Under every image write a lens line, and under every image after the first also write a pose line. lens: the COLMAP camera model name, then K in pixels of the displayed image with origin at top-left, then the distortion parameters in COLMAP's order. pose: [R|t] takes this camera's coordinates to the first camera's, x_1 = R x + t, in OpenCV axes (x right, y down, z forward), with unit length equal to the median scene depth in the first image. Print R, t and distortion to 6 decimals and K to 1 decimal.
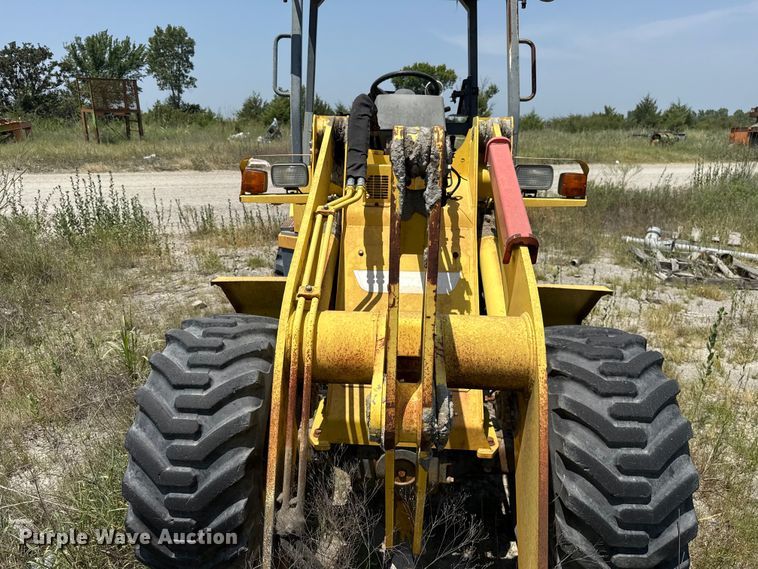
lens RADIAL K [[535.5, 0, 379.2], [0, 535.5, 289.2], [0, 0, 1]] dist [0.056180, -0.085759]
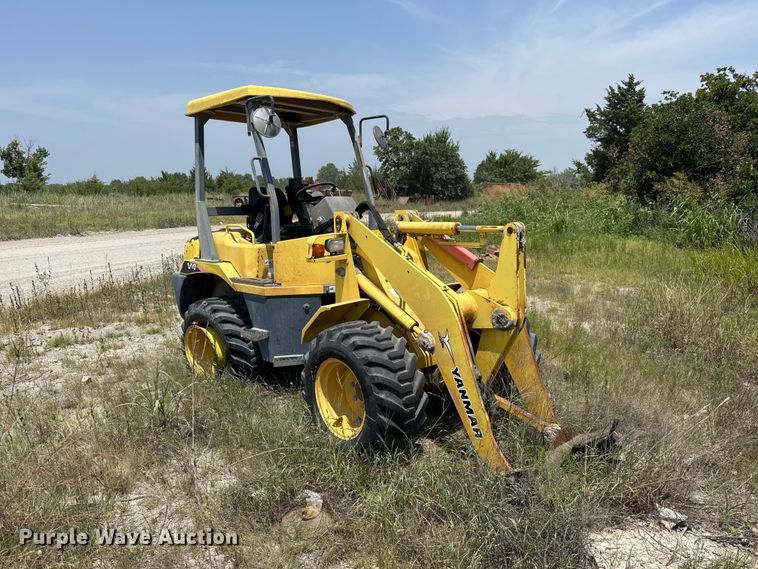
lens RADIAL K [[535.5, 0, 380.4], [0, 535.5, 278.0], [0, 0, 1]] dist [0.056180, -0.085759]
pose [[0.703071, -0.121298, 0.700698, -0.896004], [0.209820, 0.976862, -0.041426, -0.000274], [-0.679460, 0.176145, 0.712254, -0.233027]]
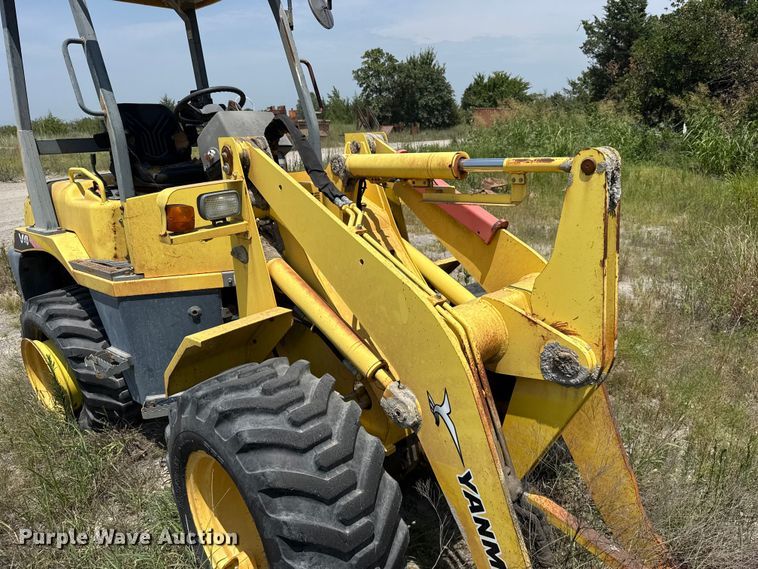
lens RADIAL K [[535.5, 0, 385.7], [0, 535.5, 277.4], [0, 0, 1]] dist [0.056180, -0.085759]
pose [[0.675522, -0.231453, 0.700071, -0.433126], [0.244491, 0.966052, 0.083474, -0.069944], [-0.695625, 0.114773, 0.709178, 0.126250]]
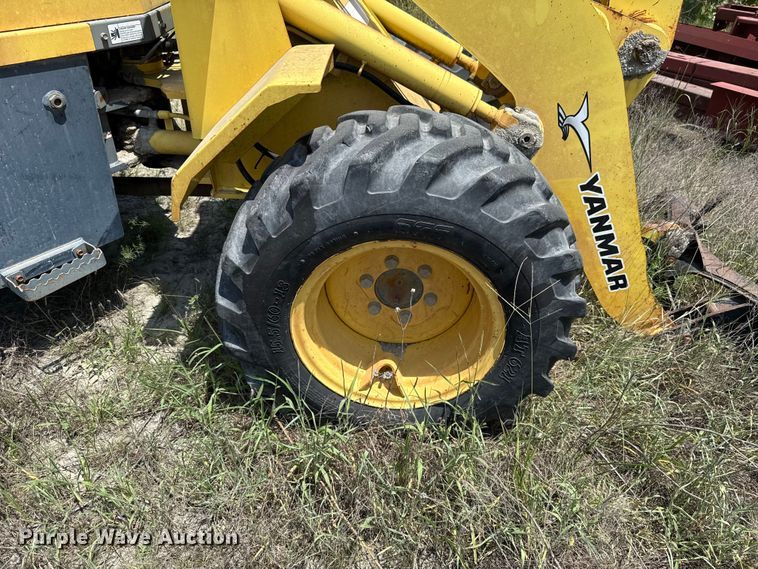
lens RADIAL K [[535.5, 0, 386.0], [0, 535.5, 289.5], [0, 0, 1]] dist [0.056180, -0.085759]
pose [[-0.021792, -0.577543, 0.816069, -0.544907], [0.243394, 0.788640, 0.564630, -0.086806], [-0.969683, 0.210930, 0.123385, 0.585319]]
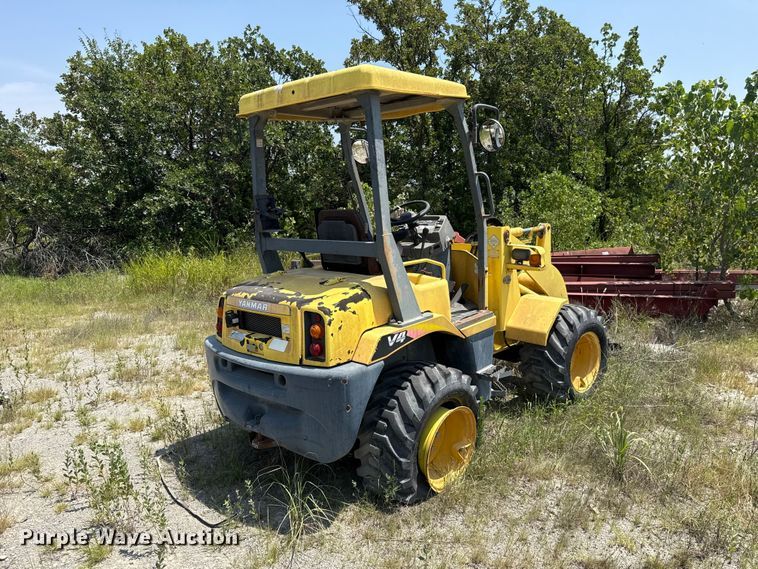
lens RADIAL K [[535.5, 0, 378.6], [0, 535.5, 286.1], [0, 0, 1]] dist [0.056180, -0.085759]
pose [[-0.718657, -0.105281, 0.687349, -0.806507], [0.214250, 0.906858, 0.362912, -0.652524], [-0.661536, 0.408074, -0.629163, 1.831505]]
